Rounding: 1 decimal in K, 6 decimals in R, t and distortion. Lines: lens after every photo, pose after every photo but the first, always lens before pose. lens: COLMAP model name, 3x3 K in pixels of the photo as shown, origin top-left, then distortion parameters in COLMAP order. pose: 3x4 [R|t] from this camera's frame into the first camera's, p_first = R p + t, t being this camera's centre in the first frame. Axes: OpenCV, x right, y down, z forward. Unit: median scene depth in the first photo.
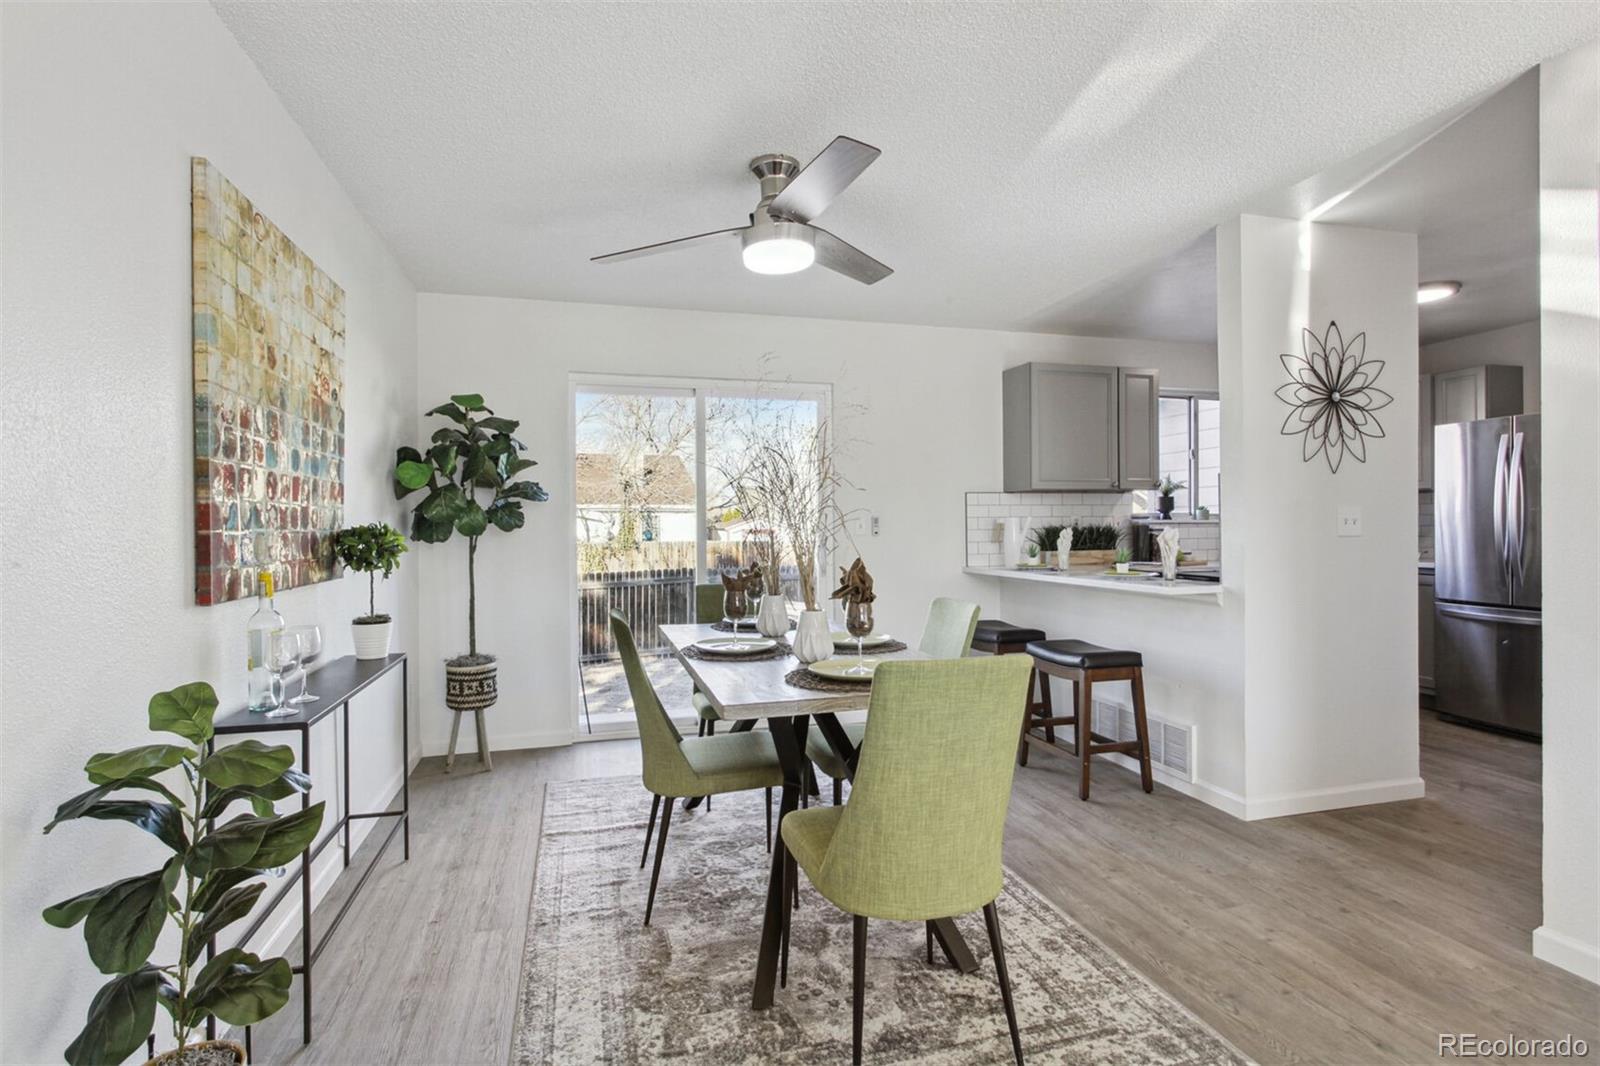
lens RADIAL K [[775.1, 0, 800.0], [0, 775.1, 533.0], [0, 0, 1]] dist [-0.004118, 0.000211]
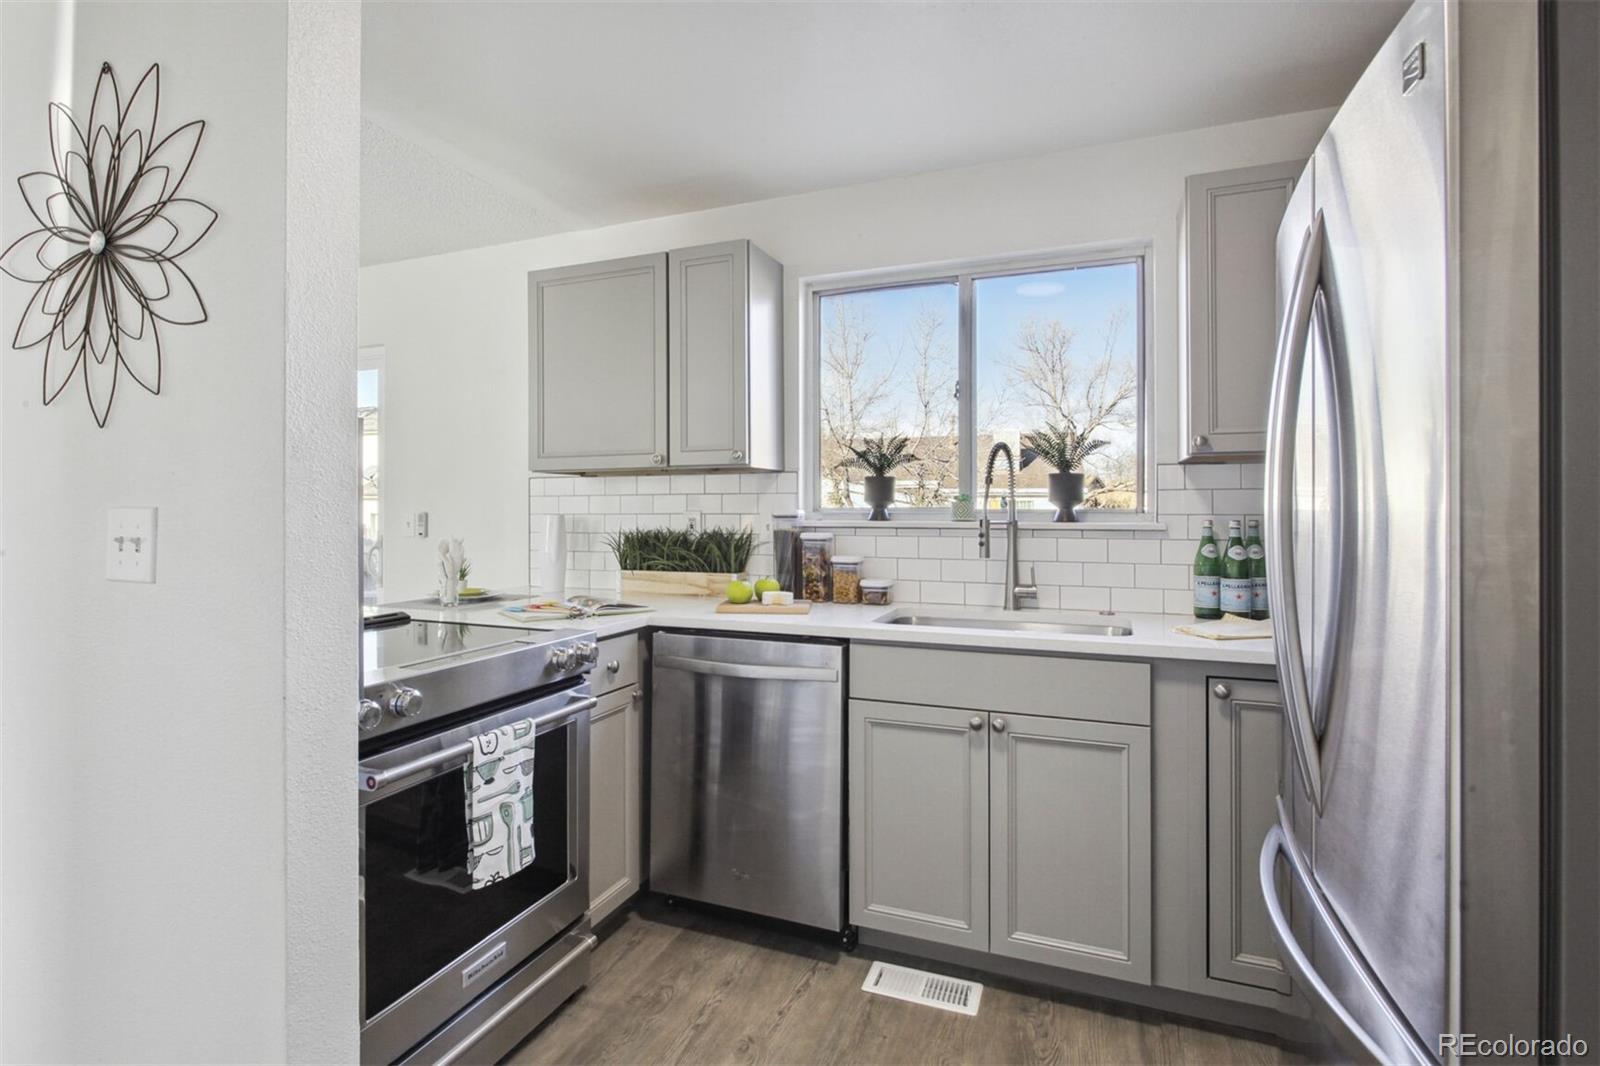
lens RADIAL K [[797.6, 0, 796.6], [0, 797.6, 521.5], [0, 0, 1]] dist [-0.002357, -0.000308]
pose [[0.796098, 0.014191, -0.605001, 0.814057], [-0.011269, 0.999899, 0.008625, -0.022199], [0.605062, -0.000049, 0.796178, 0.575651]]
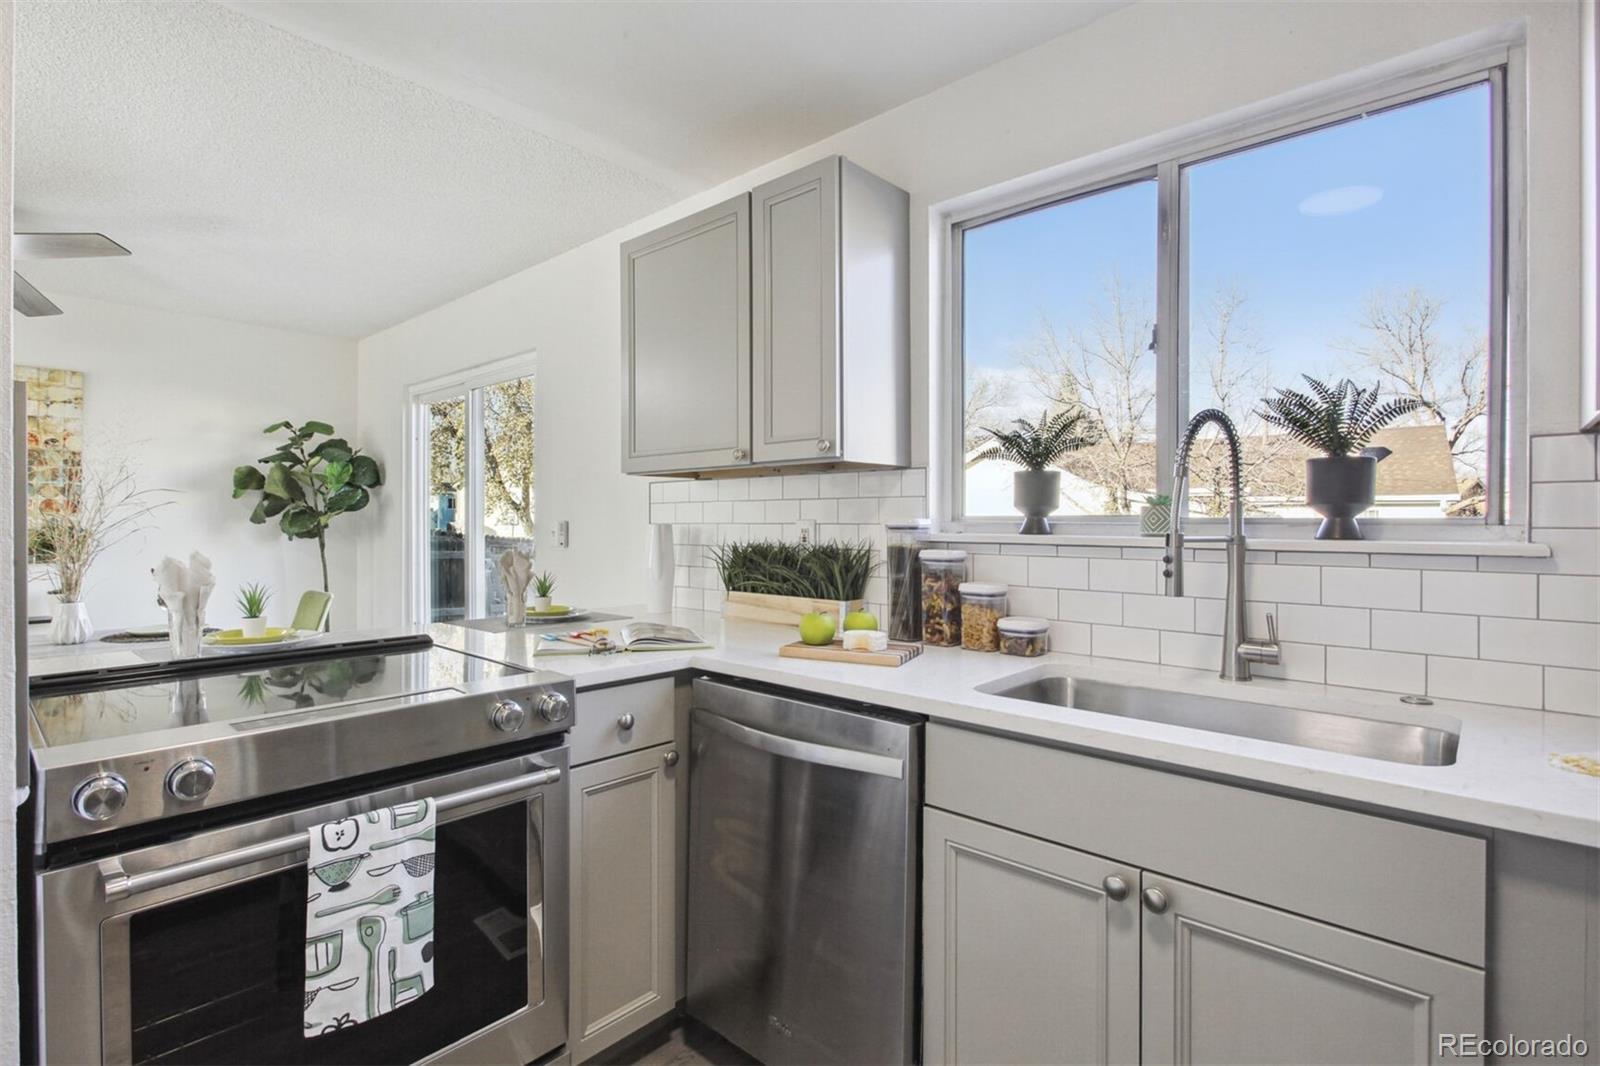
lens RADIAL K [[775.1, 0, 800.0], [0, 775.1, 533.0], [0, 0, 1]] dist [-0.004118, 0.000211]
pose [[0.528231, 0.020306, -0.848858, 0.783042], [-0.015277, 0.999779, 0.014410, -0.022977], [0.848963, 0.005356, 0.528425, 0.763966]]
